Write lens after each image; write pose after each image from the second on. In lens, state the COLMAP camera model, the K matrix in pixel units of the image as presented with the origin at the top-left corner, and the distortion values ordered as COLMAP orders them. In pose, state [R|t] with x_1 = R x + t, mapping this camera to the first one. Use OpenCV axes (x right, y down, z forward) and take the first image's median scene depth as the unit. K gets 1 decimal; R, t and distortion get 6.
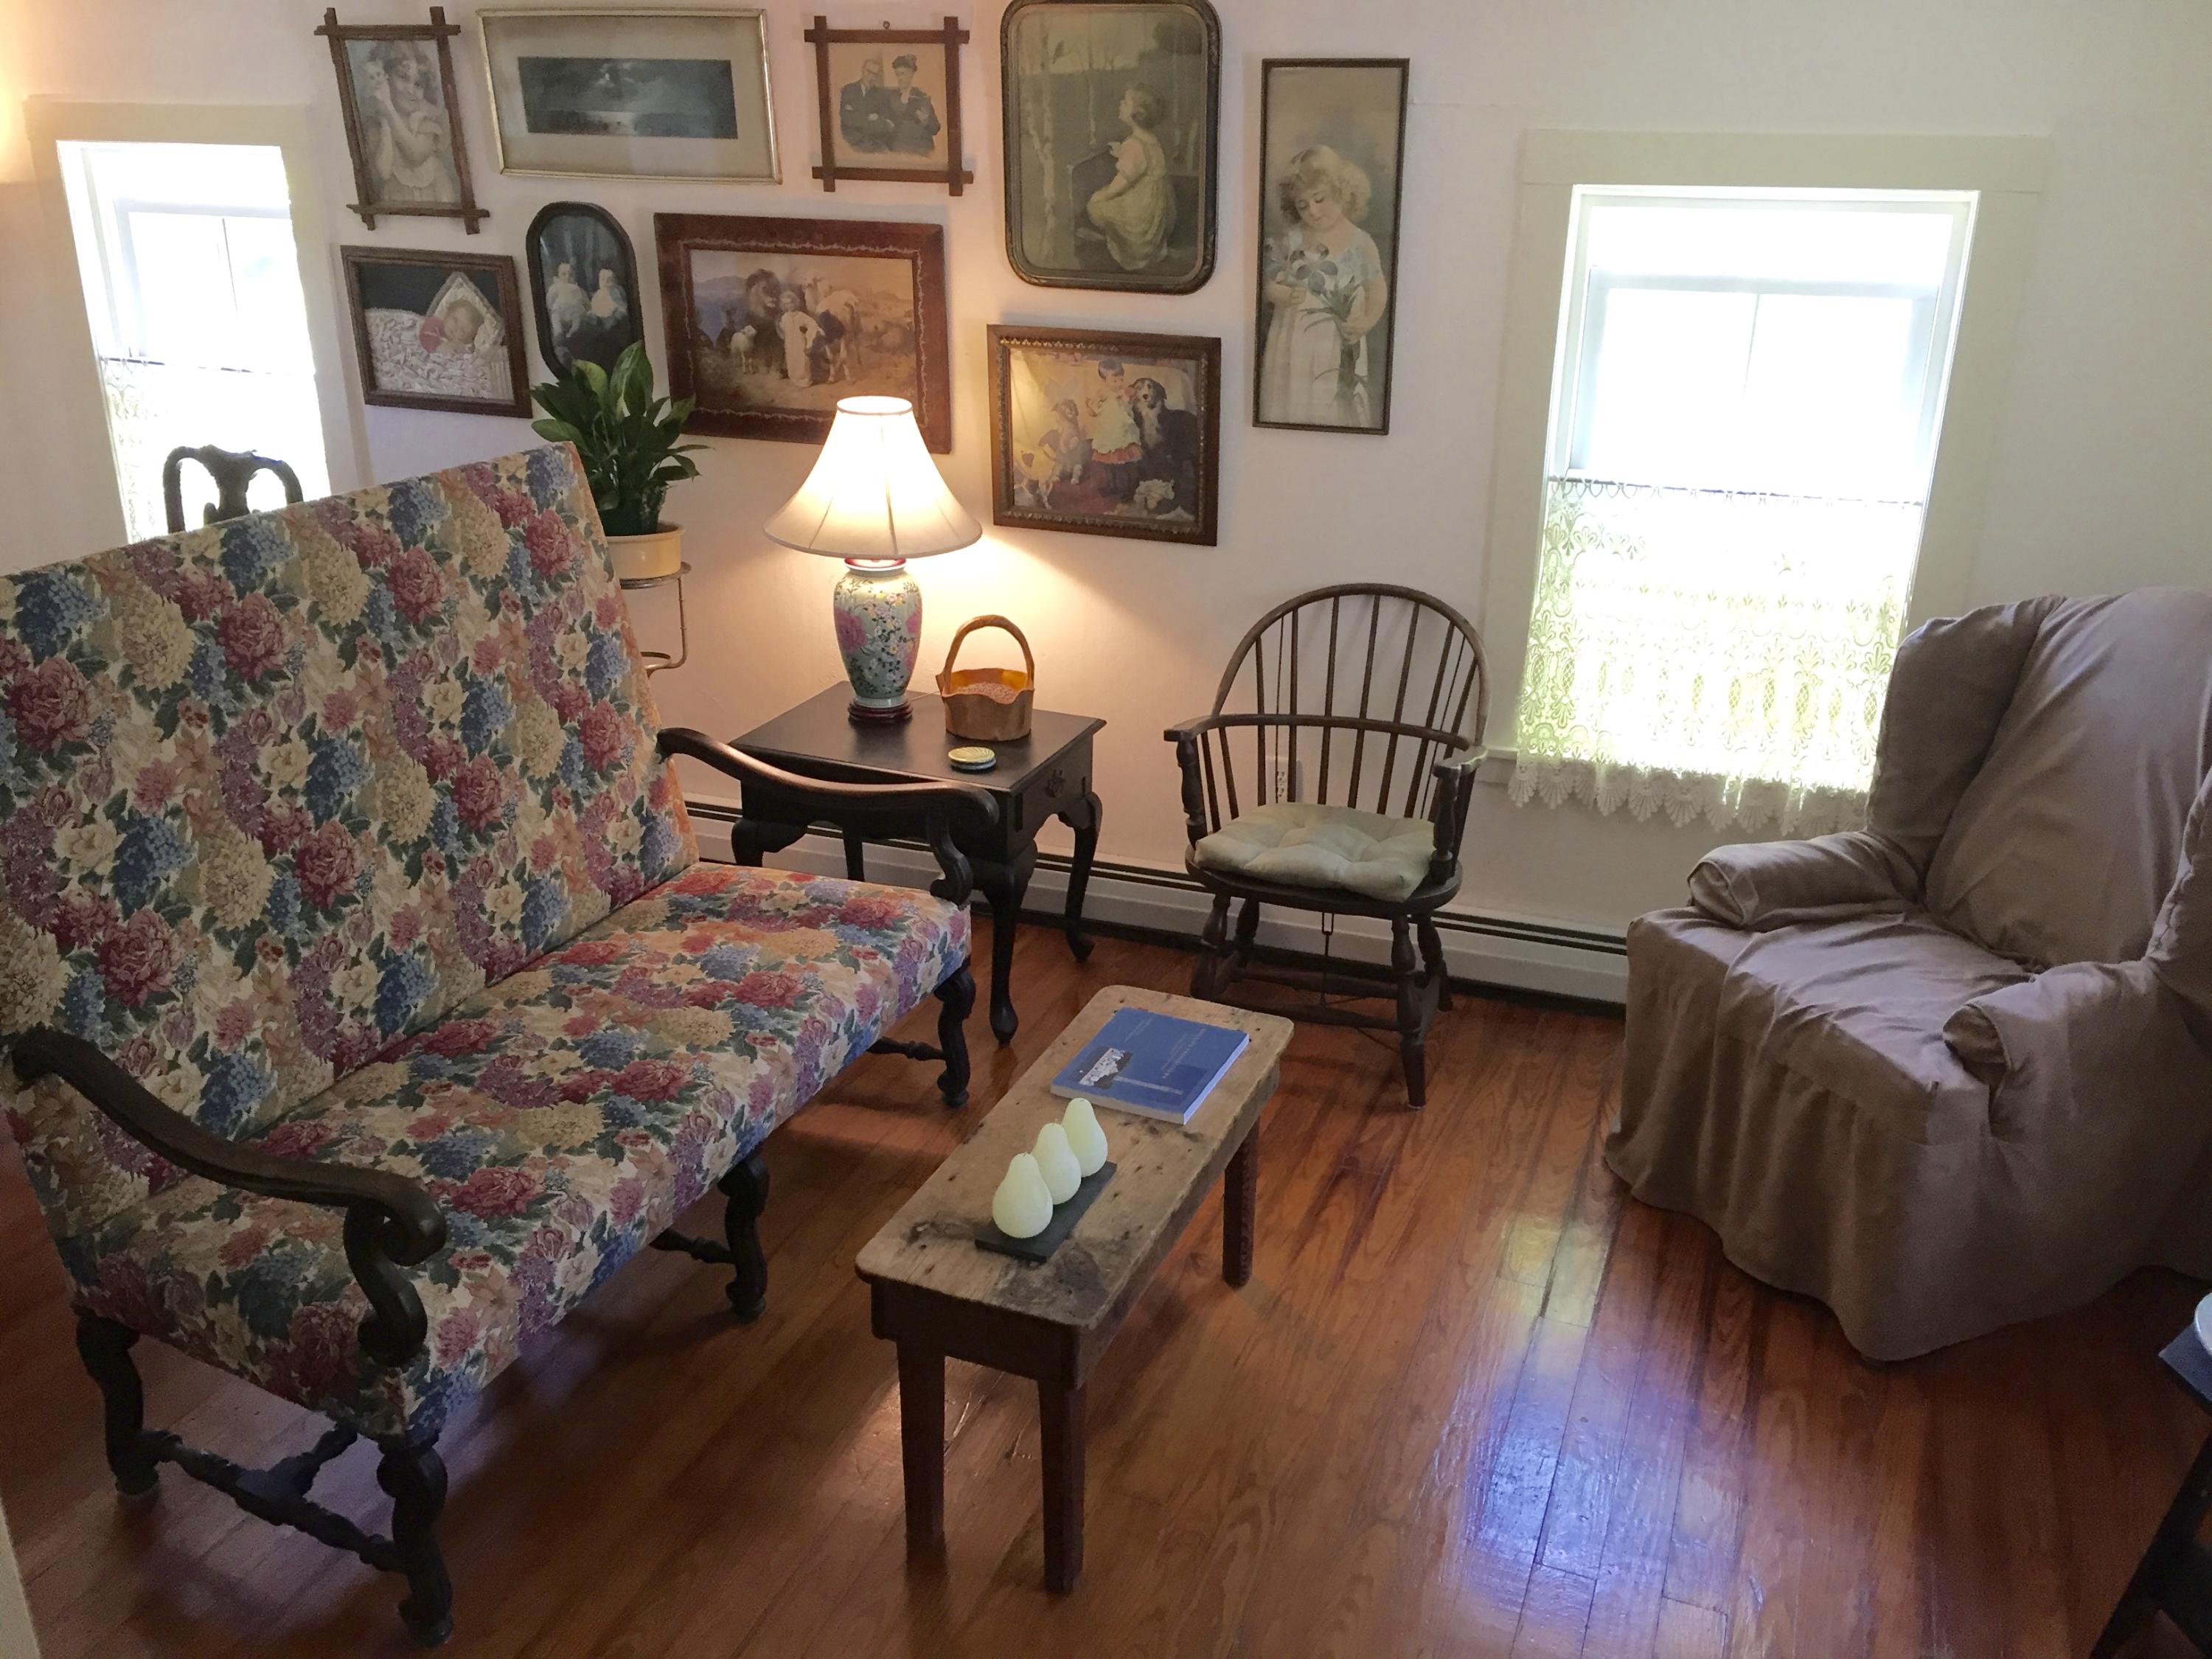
lens RADIAL K [[1907.7, 0, 1114.1], [0, 1907.7, 815.2], [0, 0, 1]] dist [0.076842, -0.106066]
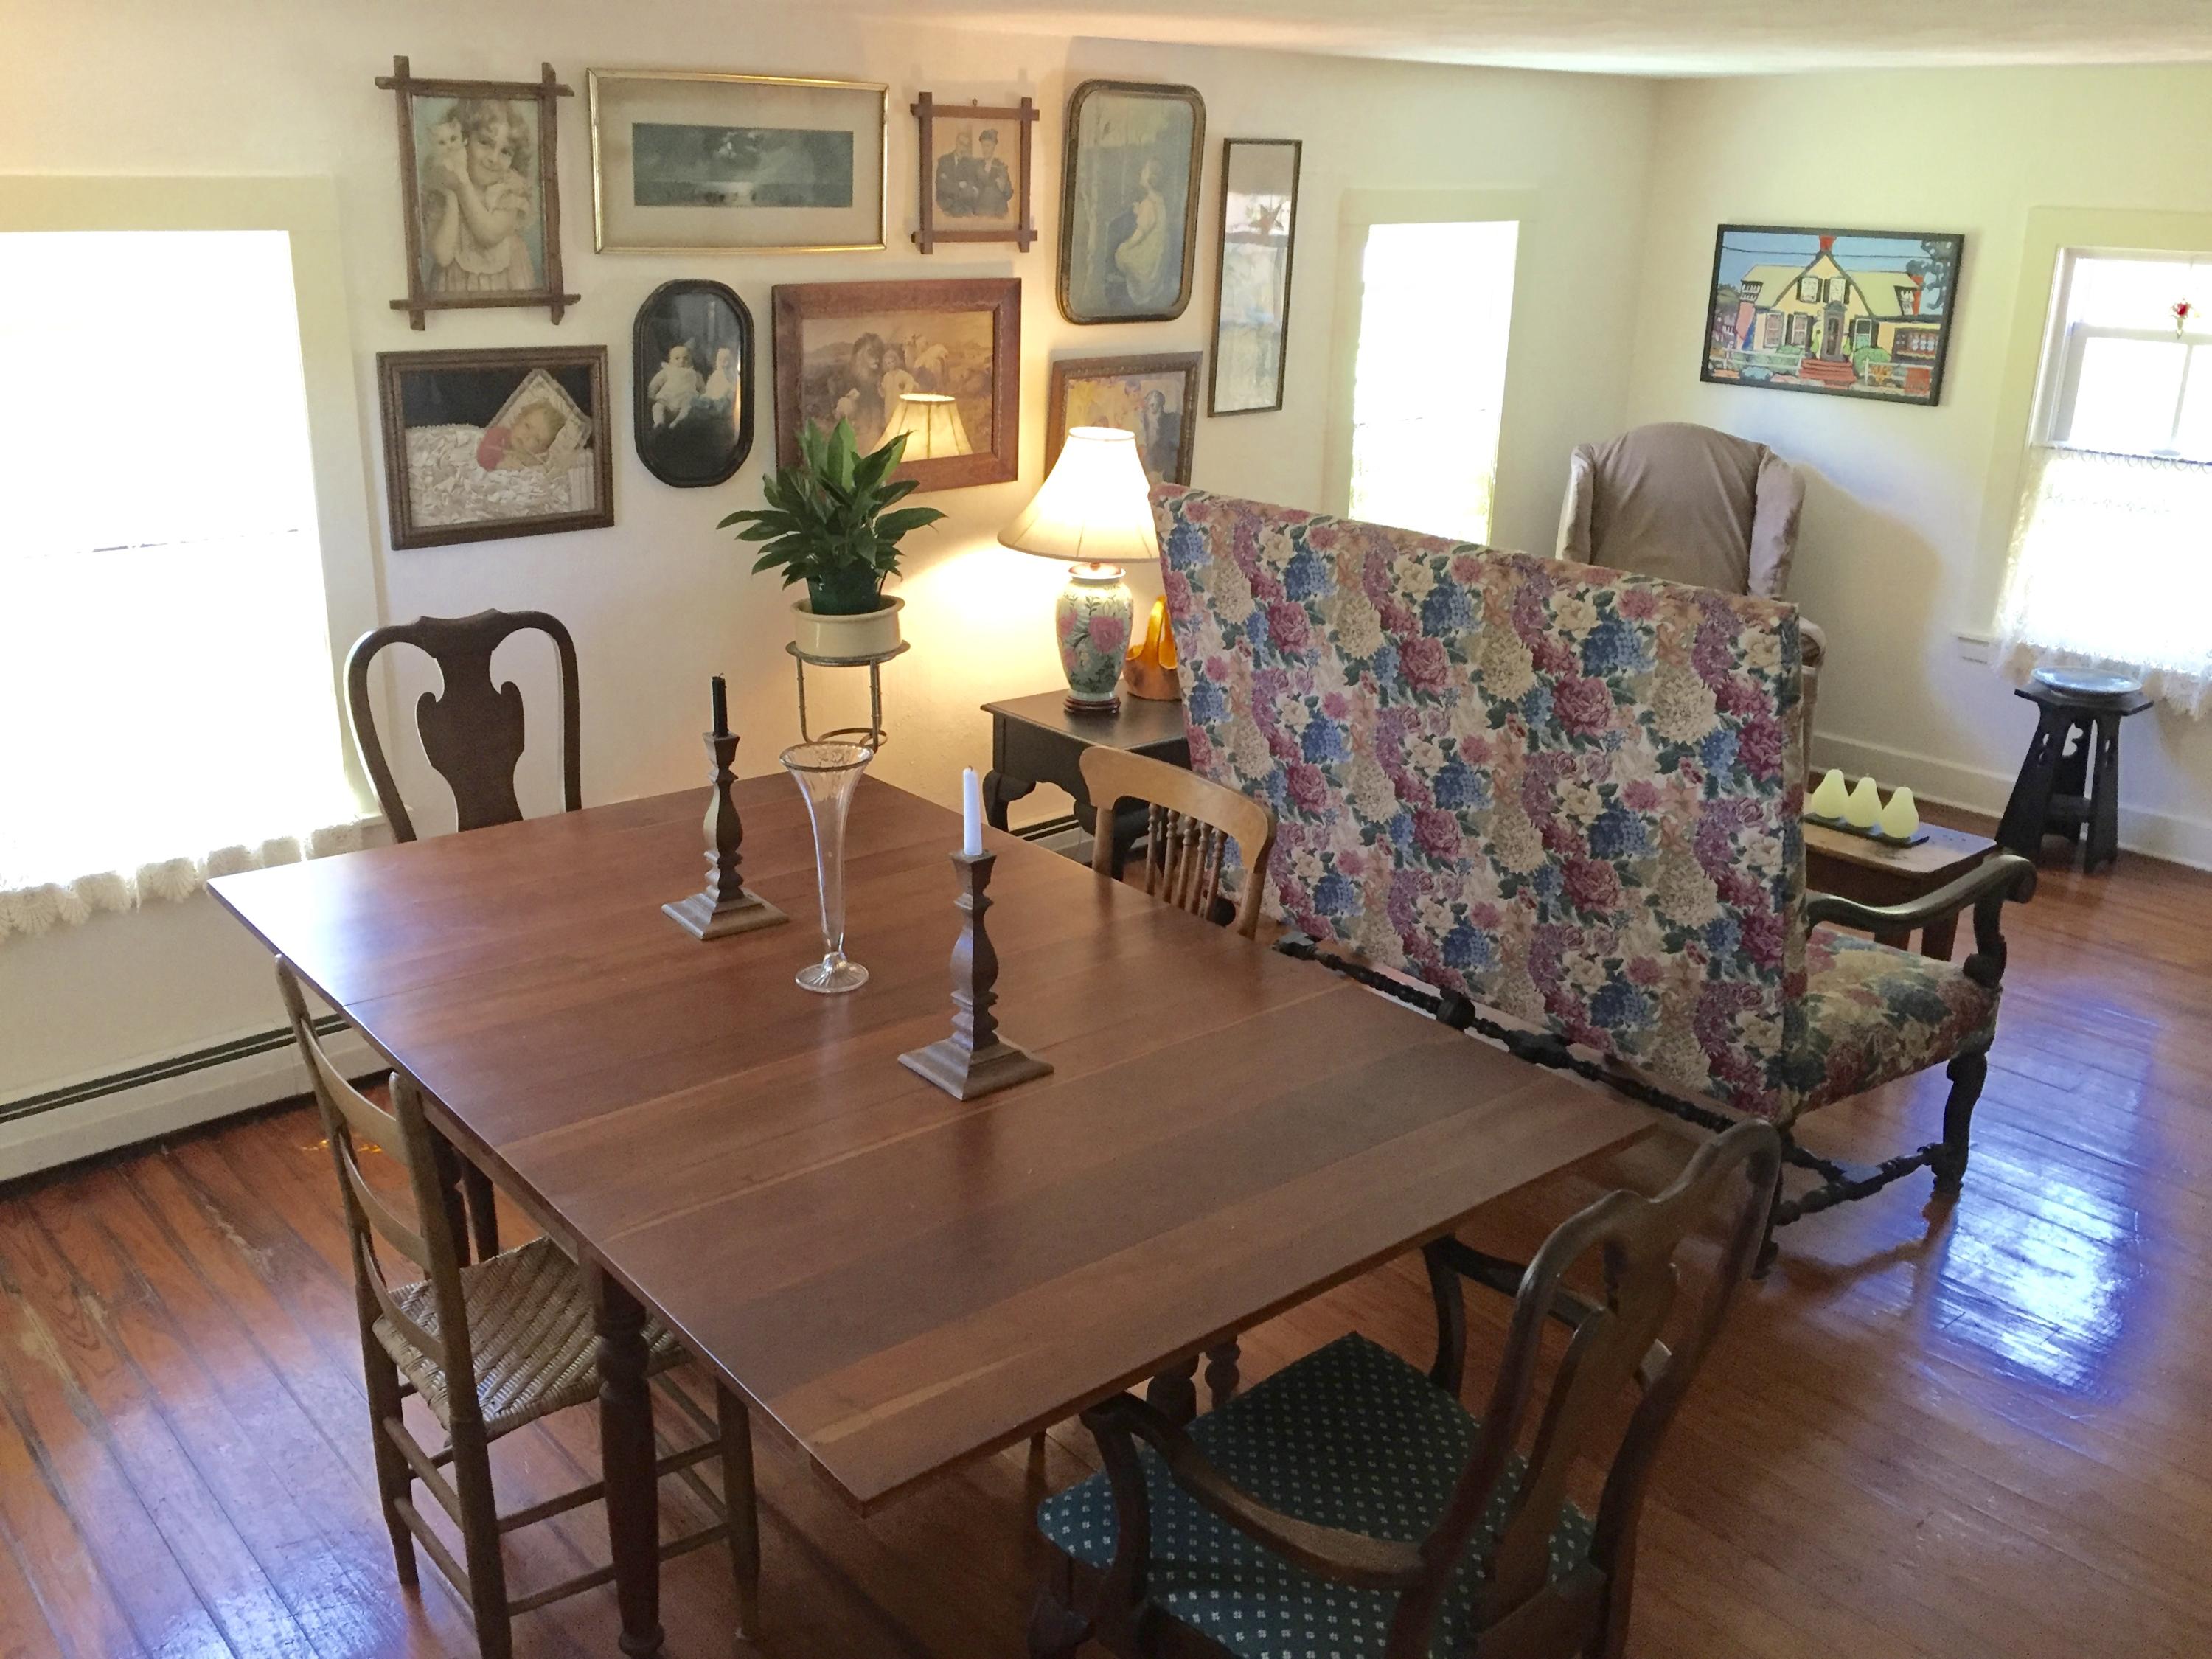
lens RADIAL K [[1907.7, 0, 1100.8], [0, 1907.7, 840.3], [0, 0, 1]] dist [0.076842, -0.106066]
pose [[0.457549, -0.293552, 0.839331, -1.060354], [0.309942, 0.937385, 0.158886, -0.152228], [-0.833417, 0.187446, 0.519884, 0.408305]]
